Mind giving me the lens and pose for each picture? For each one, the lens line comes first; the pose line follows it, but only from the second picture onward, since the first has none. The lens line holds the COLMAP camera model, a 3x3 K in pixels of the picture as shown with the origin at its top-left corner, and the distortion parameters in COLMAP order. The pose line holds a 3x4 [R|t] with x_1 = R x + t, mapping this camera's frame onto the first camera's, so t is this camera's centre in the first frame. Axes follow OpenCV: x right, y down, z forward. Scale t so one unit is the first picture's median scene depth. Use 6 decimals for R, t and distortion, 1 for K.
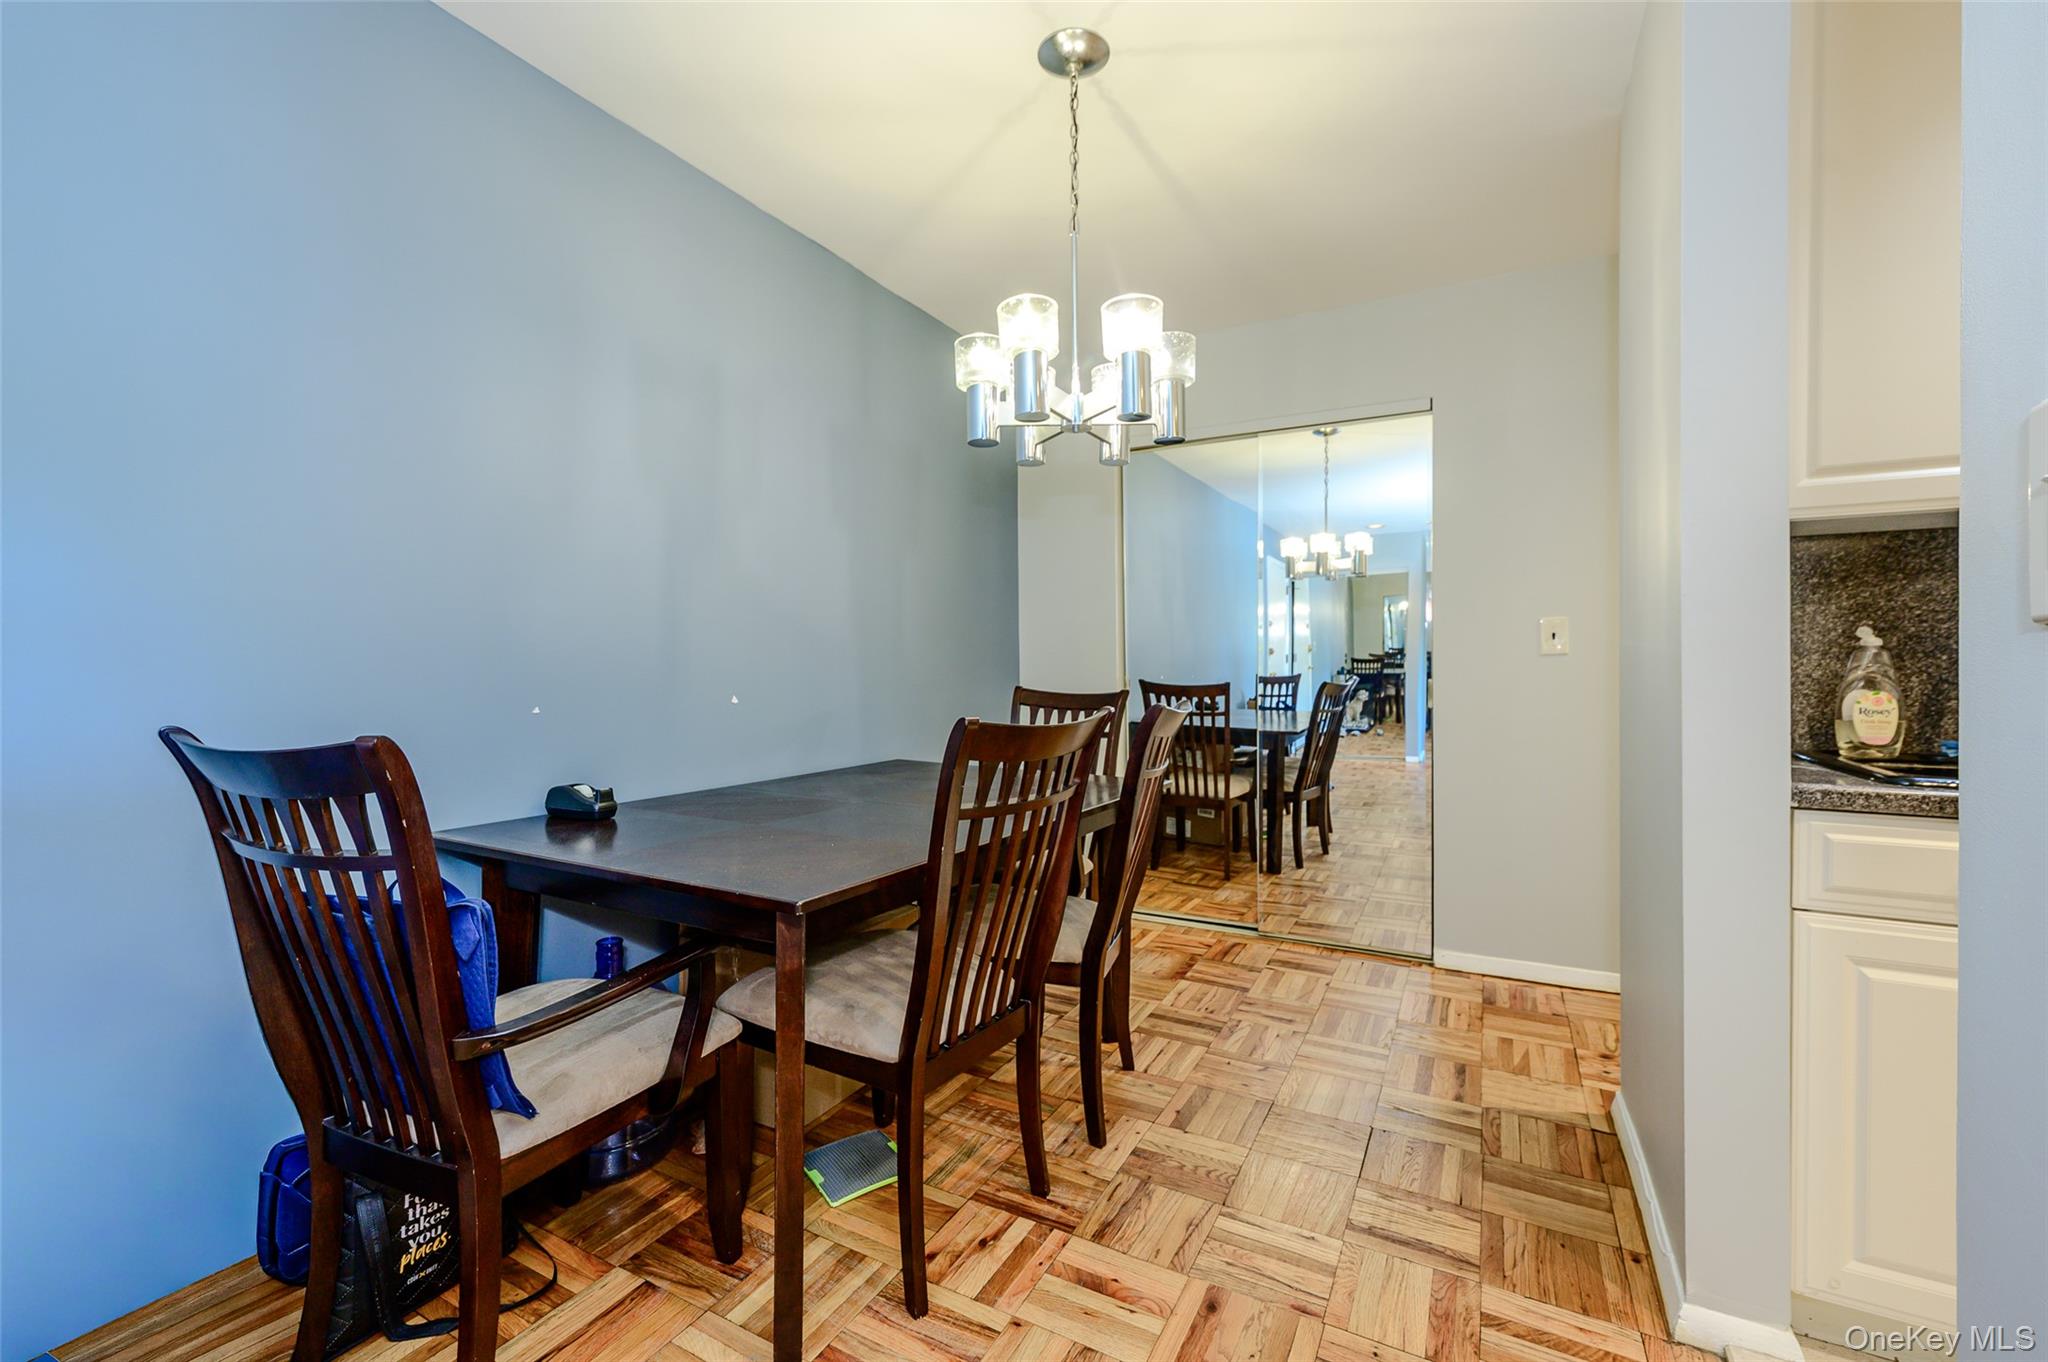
lens RADIAL K [[843.9, 0, 1028.5], [0, 843.9, 680.2], [0, 0, 1]] dist [-0.003008, -0.000207]
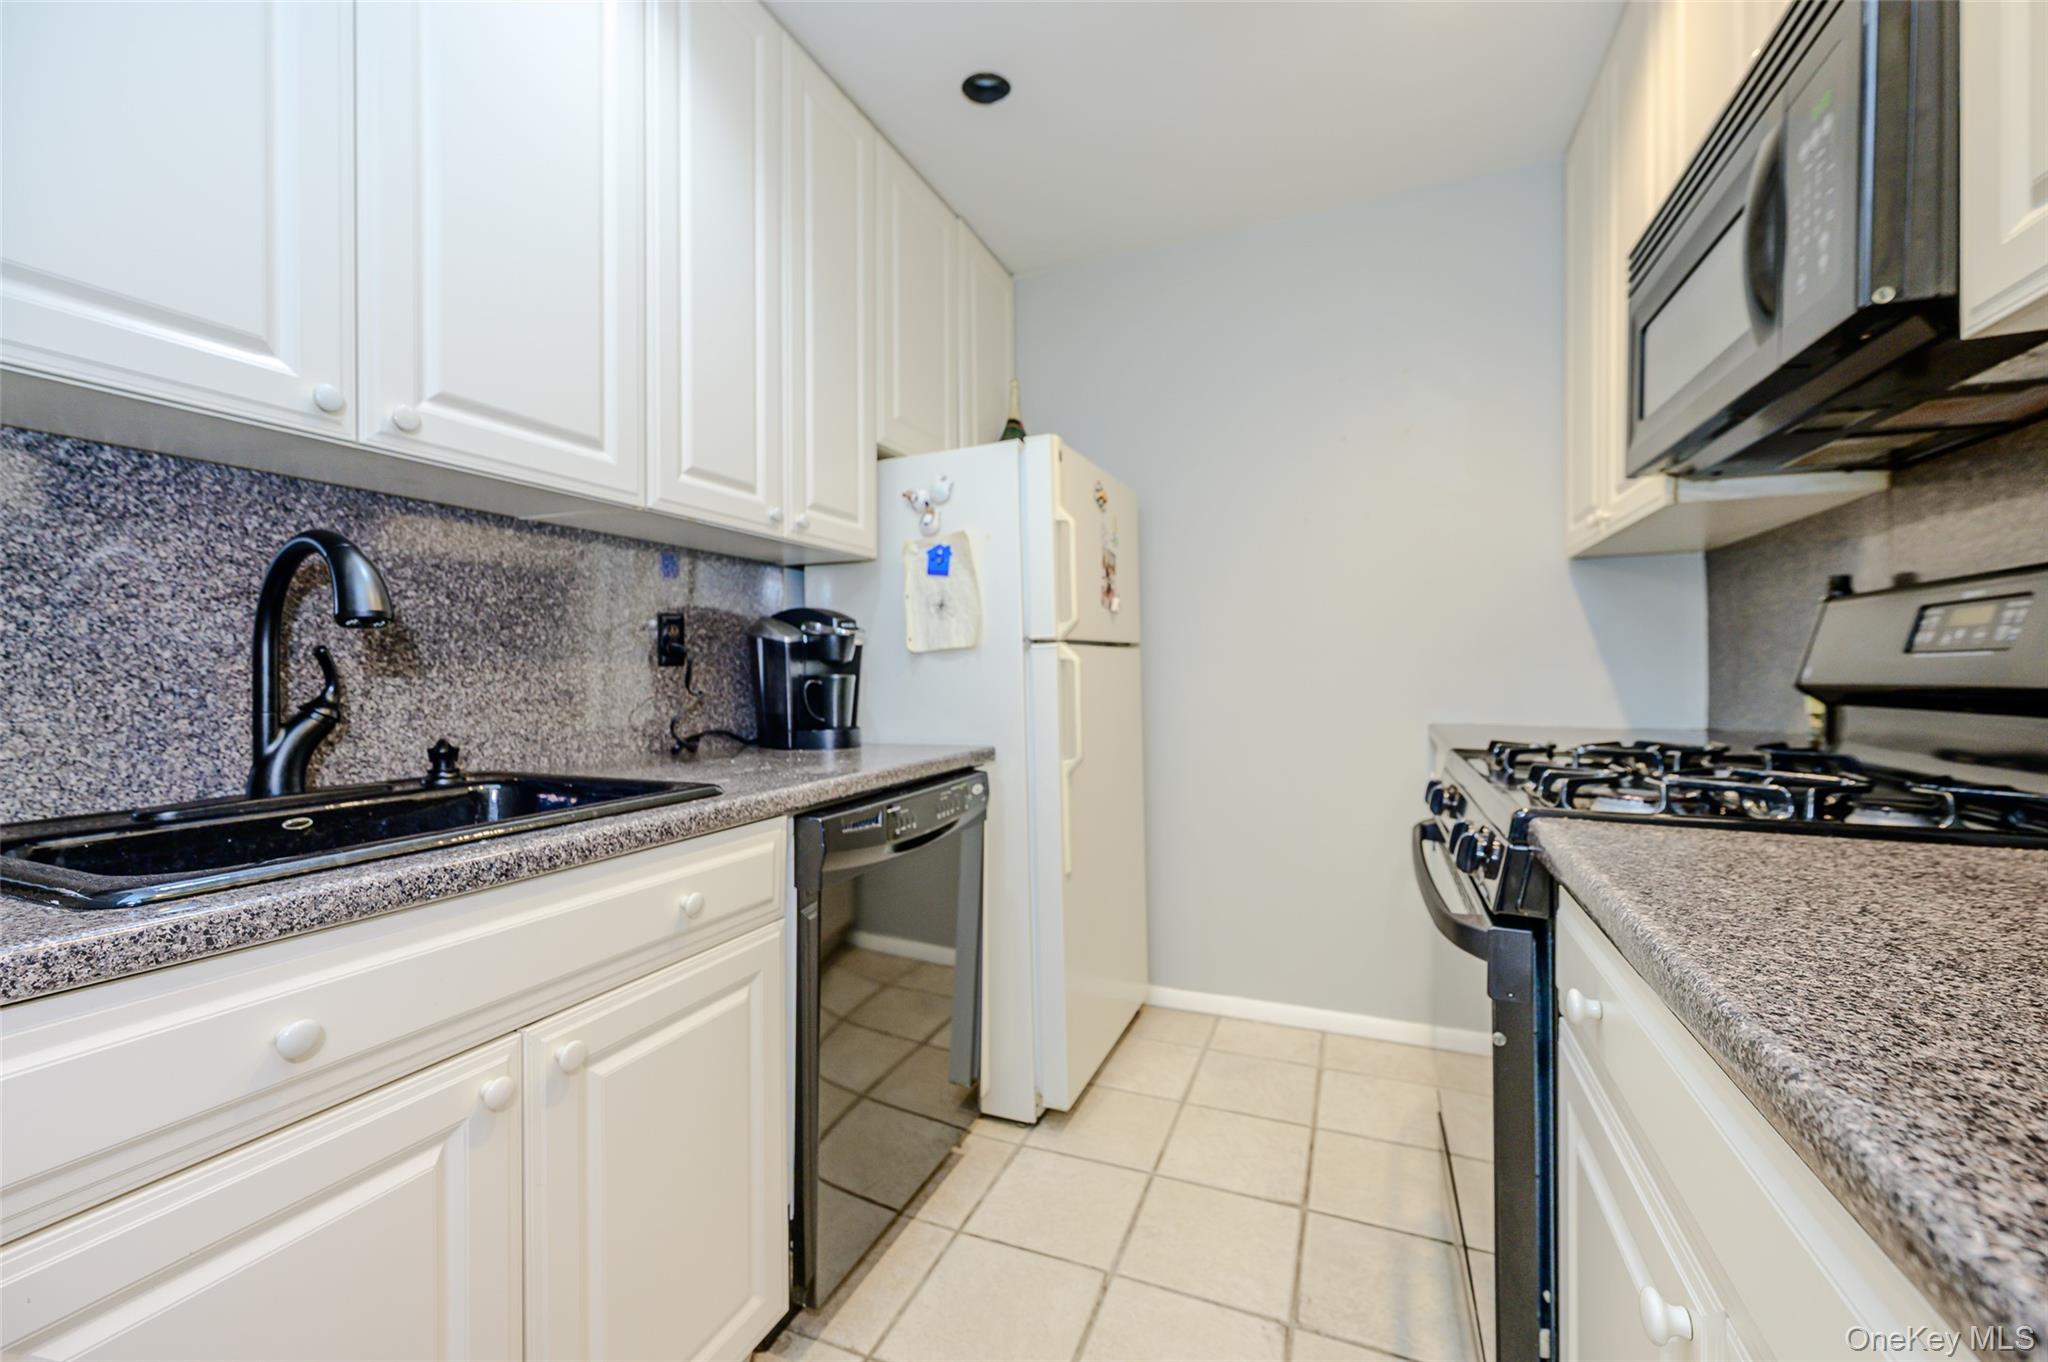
lens RADIAL K [[809.3, 0, 1032.5], [0, 809.3, 678.4], [0, 0, 1]] dist [0.001011, 0.000190]
pose [[-0.109040, -0.009404, 0.993993, 0.398107], [0.011362, 0.999878, 0.010706, -0.008018], [-0.993972, 0.012461, -0.108919, 0.407337]]
